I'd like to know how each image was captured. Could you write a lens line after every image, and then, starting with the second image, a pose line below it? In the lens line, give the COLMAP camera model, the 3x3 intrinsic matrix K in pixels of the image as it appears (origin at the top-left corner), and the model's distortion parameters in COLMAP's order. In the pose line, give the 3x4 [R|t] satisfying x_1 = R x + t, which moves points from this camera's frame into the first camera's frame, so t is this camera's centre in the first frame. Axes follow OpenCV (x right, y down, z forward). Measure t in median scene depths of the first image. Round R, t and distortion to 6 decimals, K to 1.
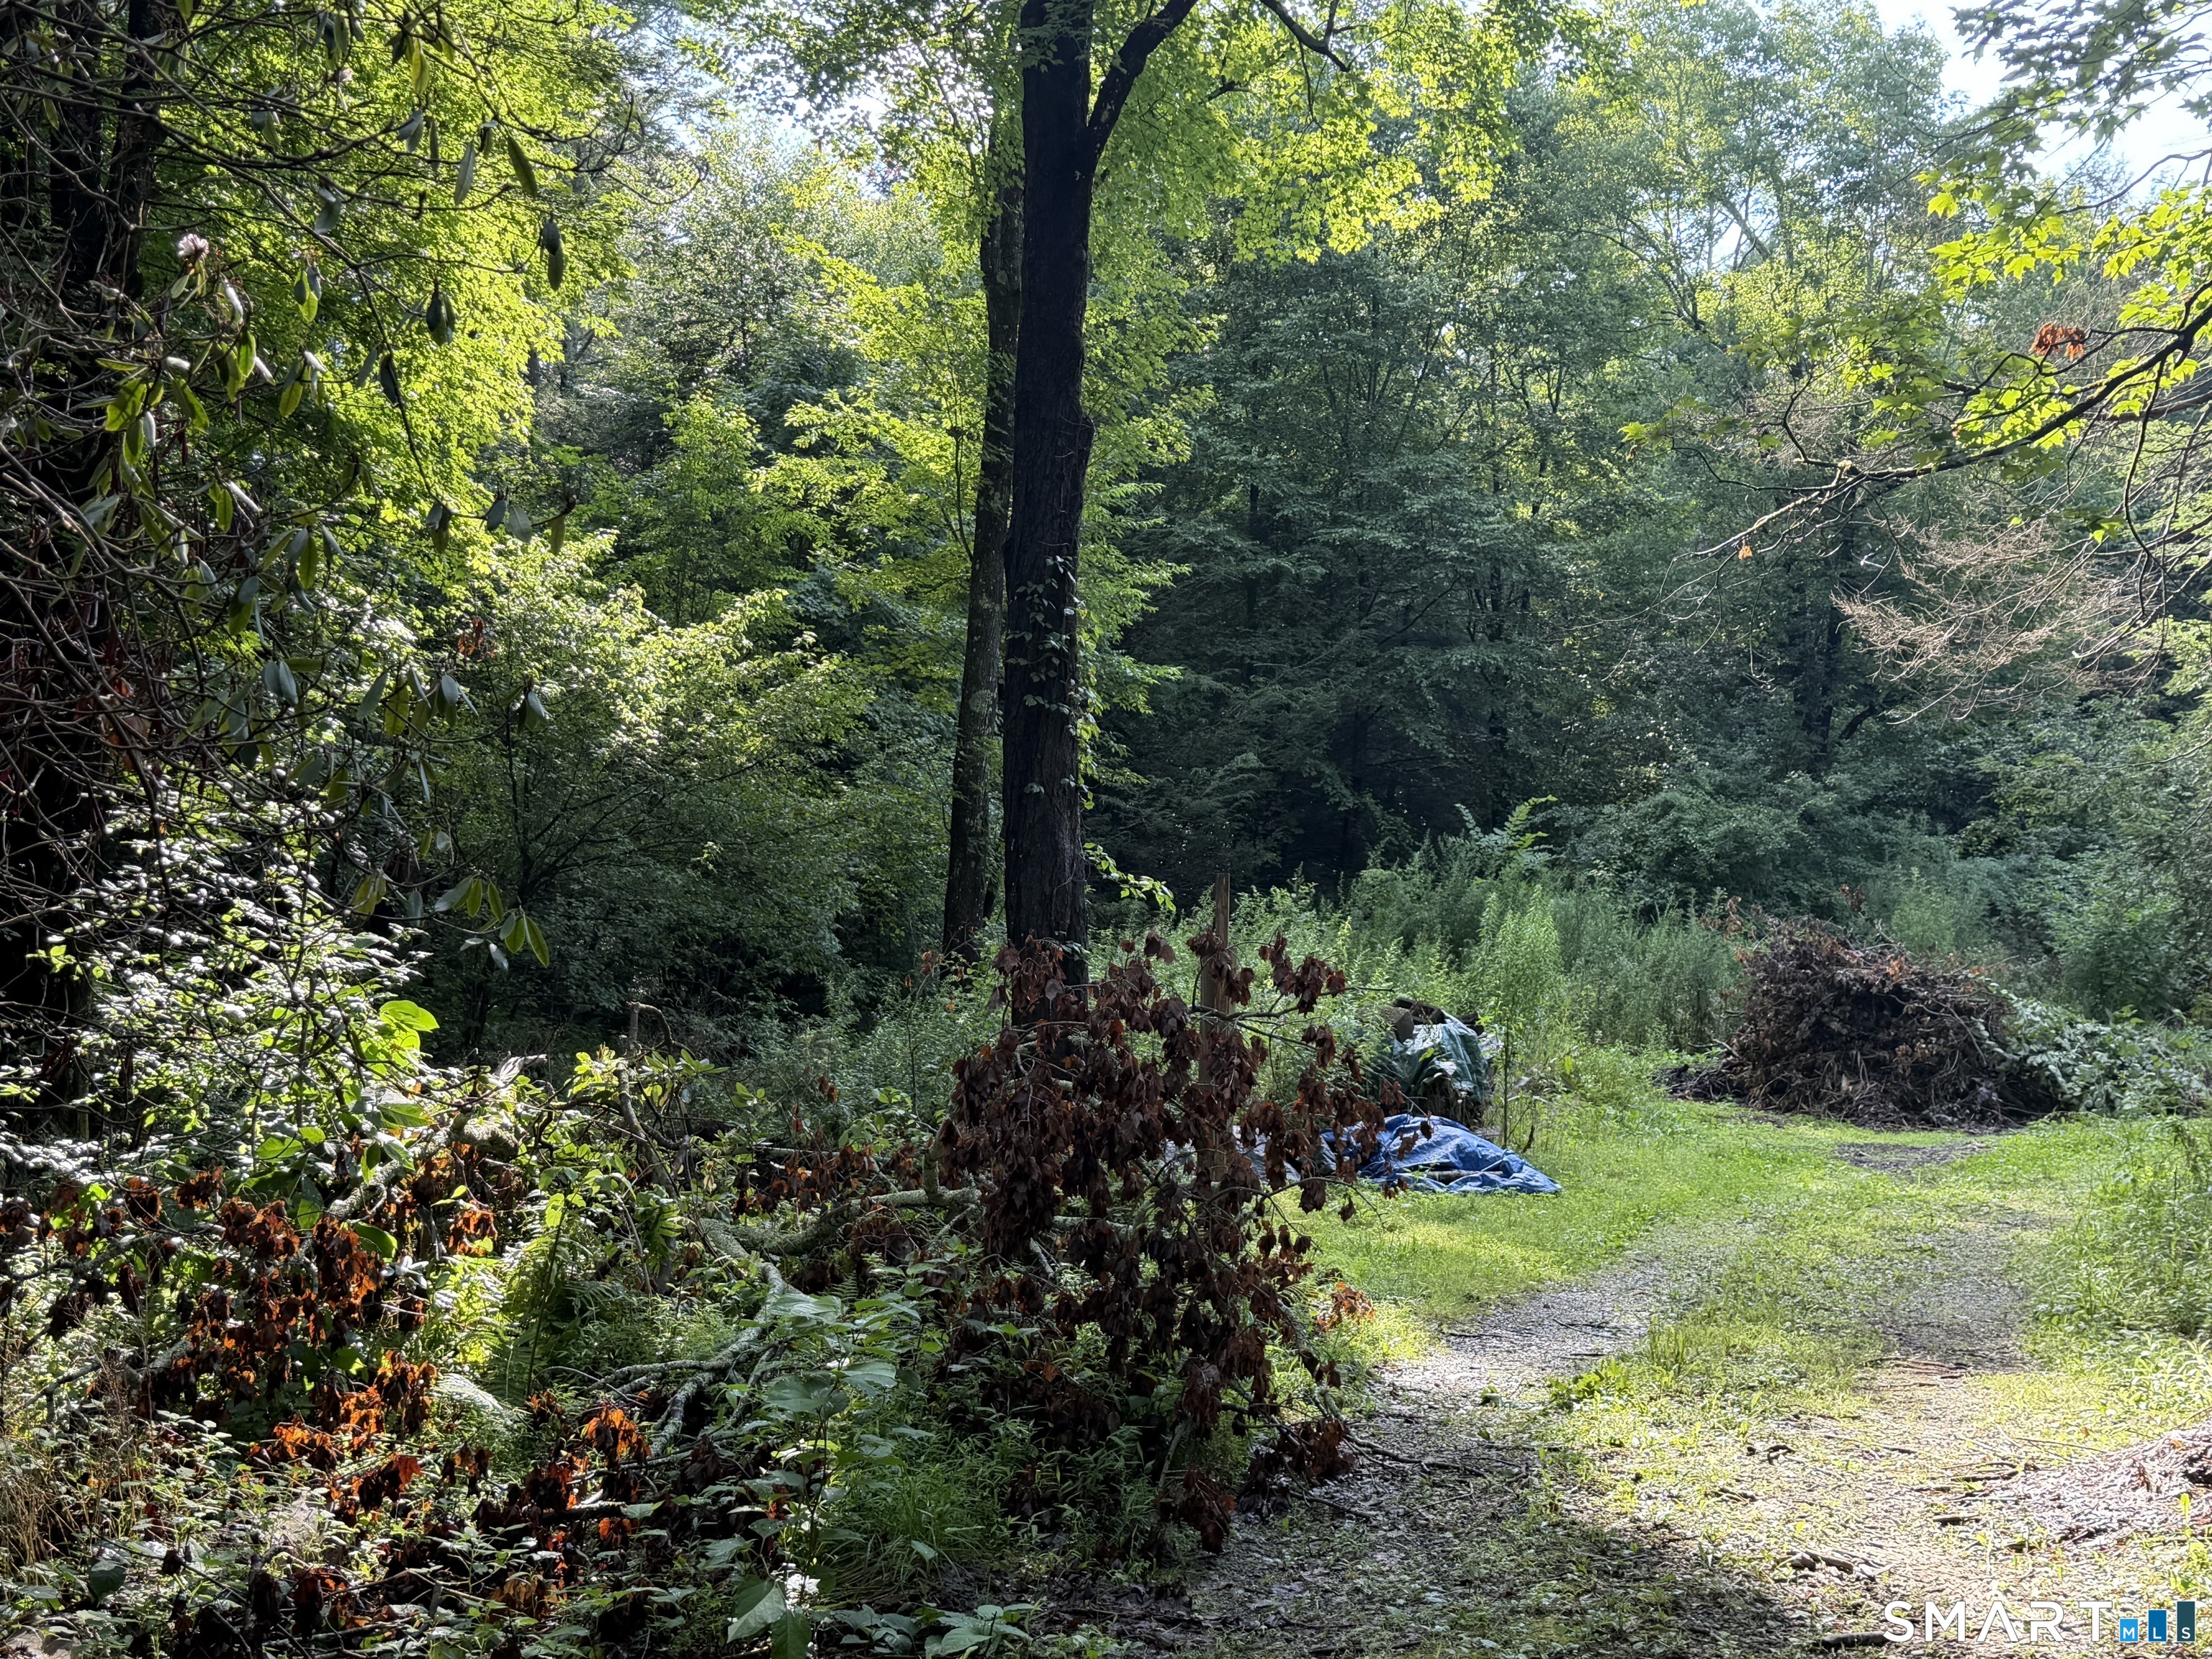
lens RADIAL K [[2378.9, 0, 1099.9], [0, 2378.9, 842.0], [0, 0, 1]] dist [0.138852, 0.000000]
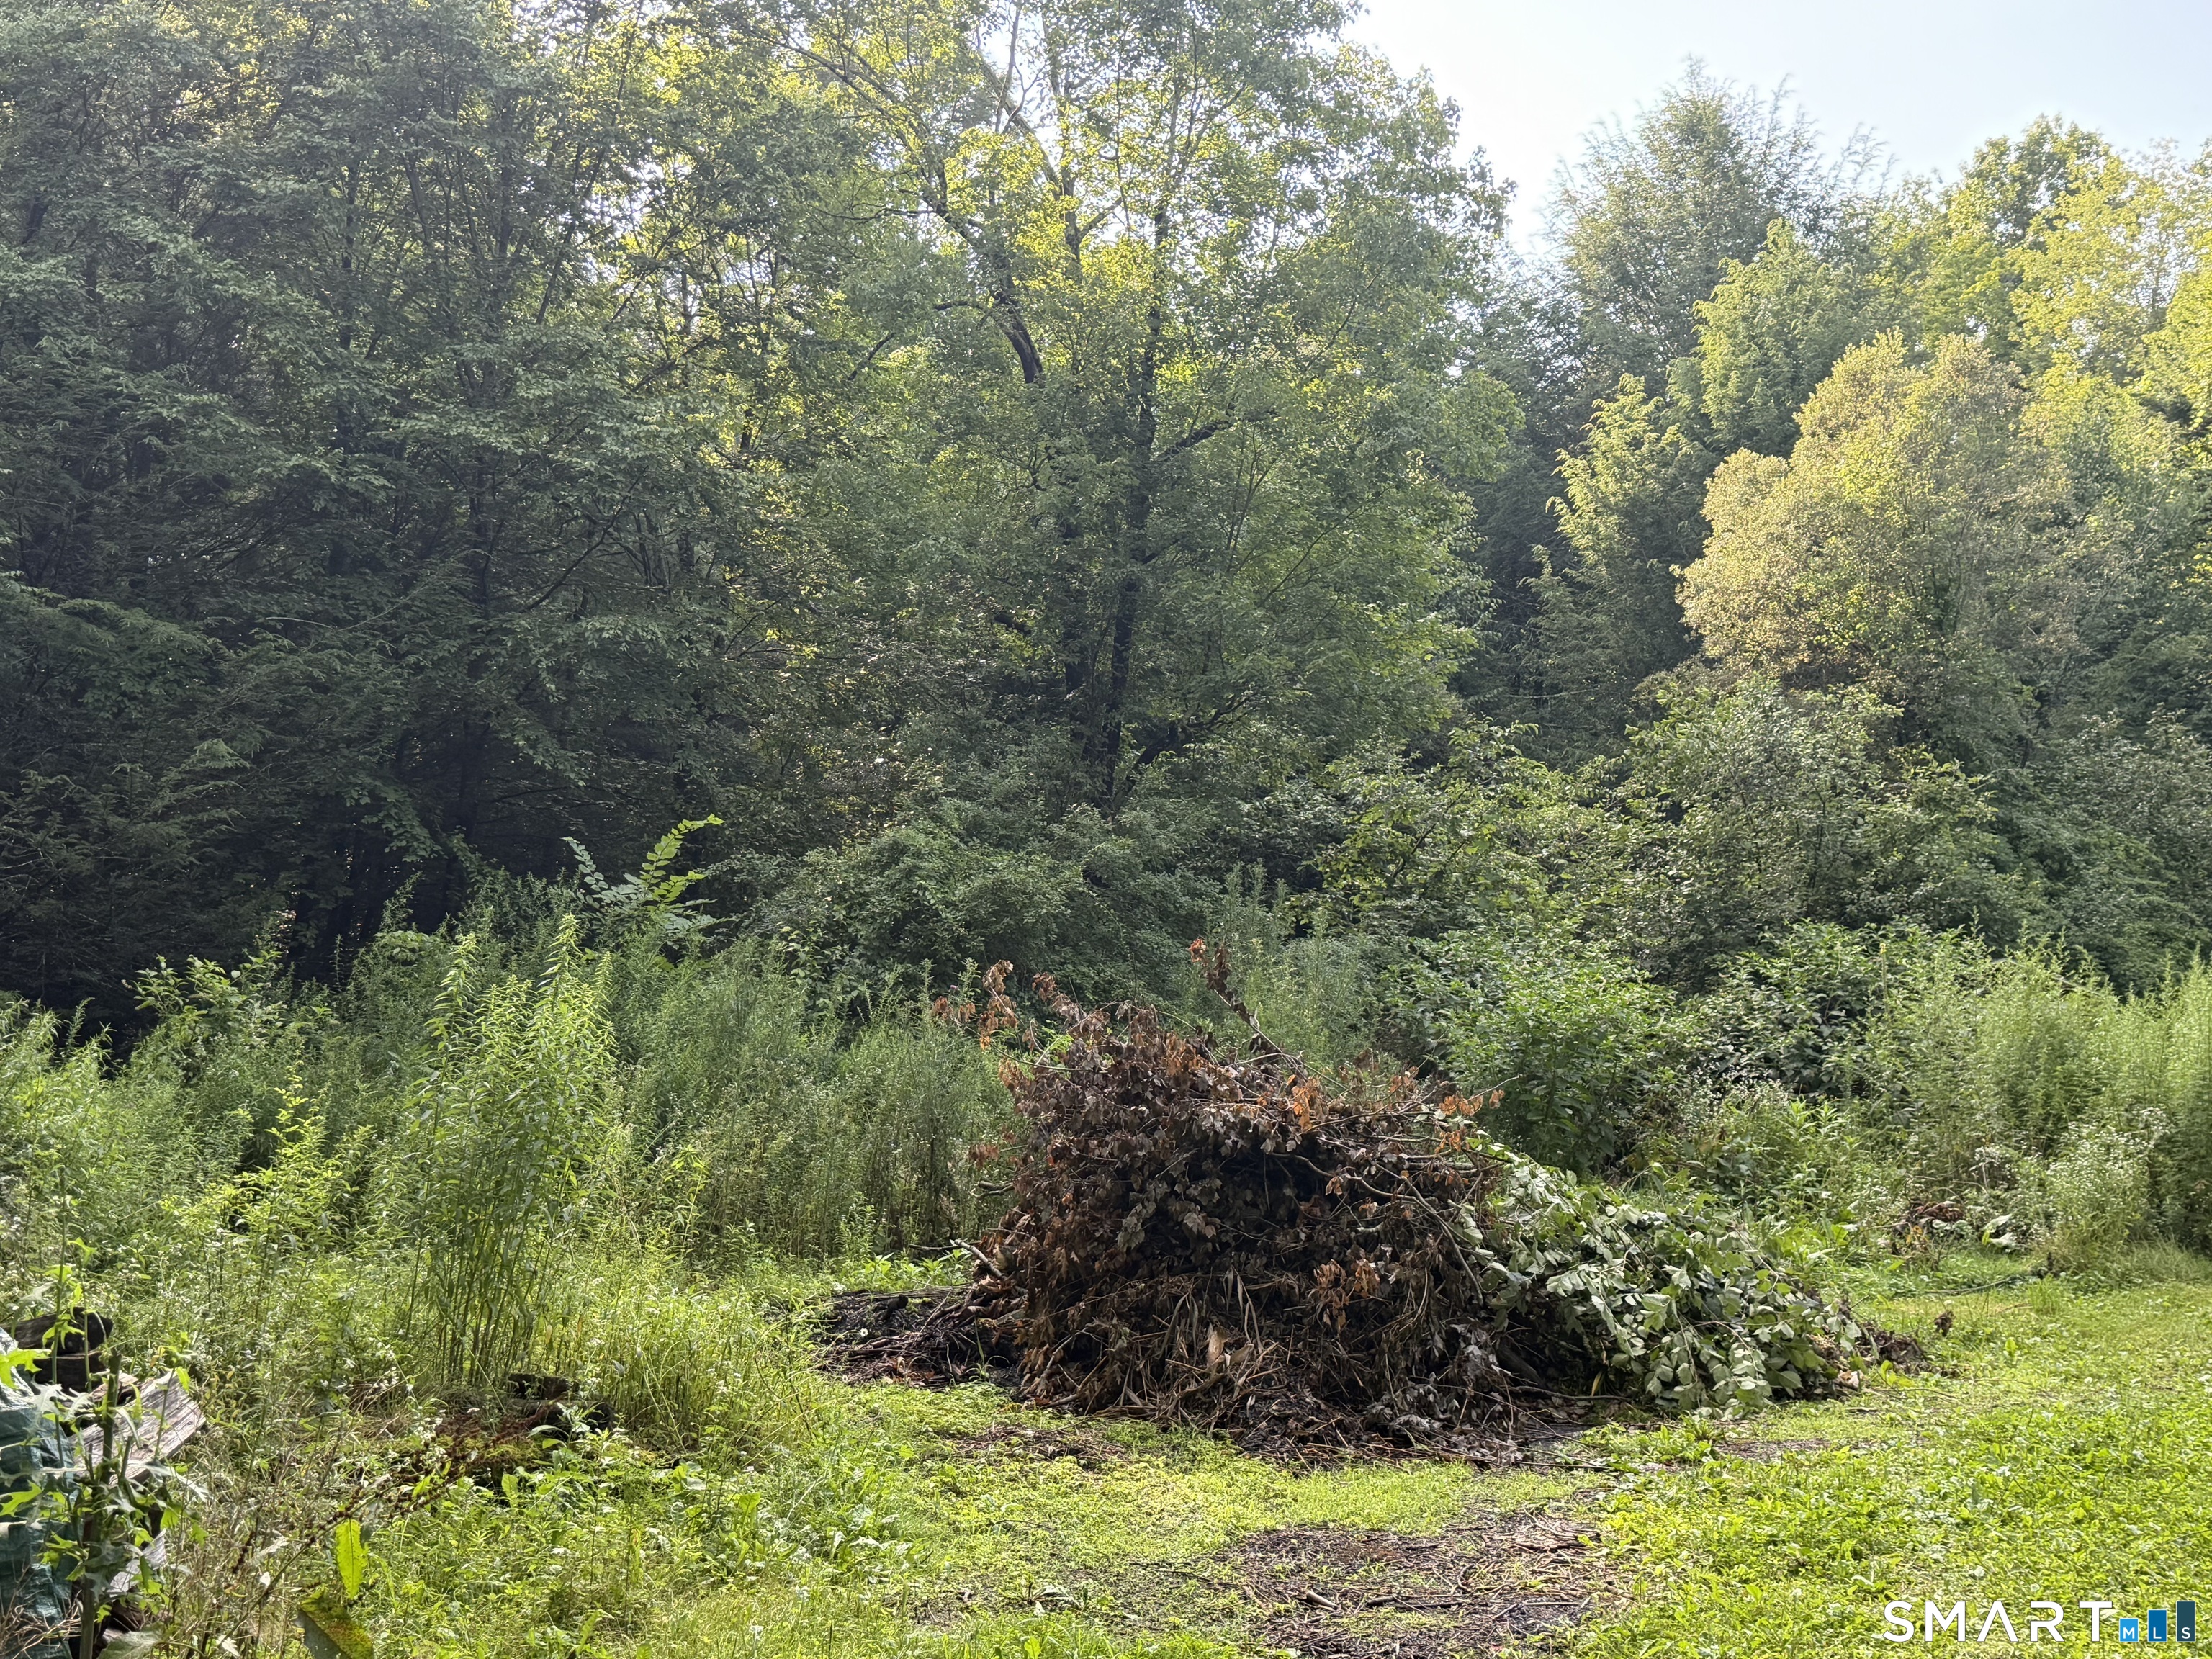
lens RADIAL K [[2378.9, 0, 1100.9], [0, 2378.9, 829.5], [0, 0, 1]] dist [0.138852, 0.000000]
pose [[0.952736, 0.030448, 0.302271, 0.107085], [-0.013479, 0.998222, -0.058066, 0.019671], [-0.303501, 0.051248, 0.951452, 0.418728]]
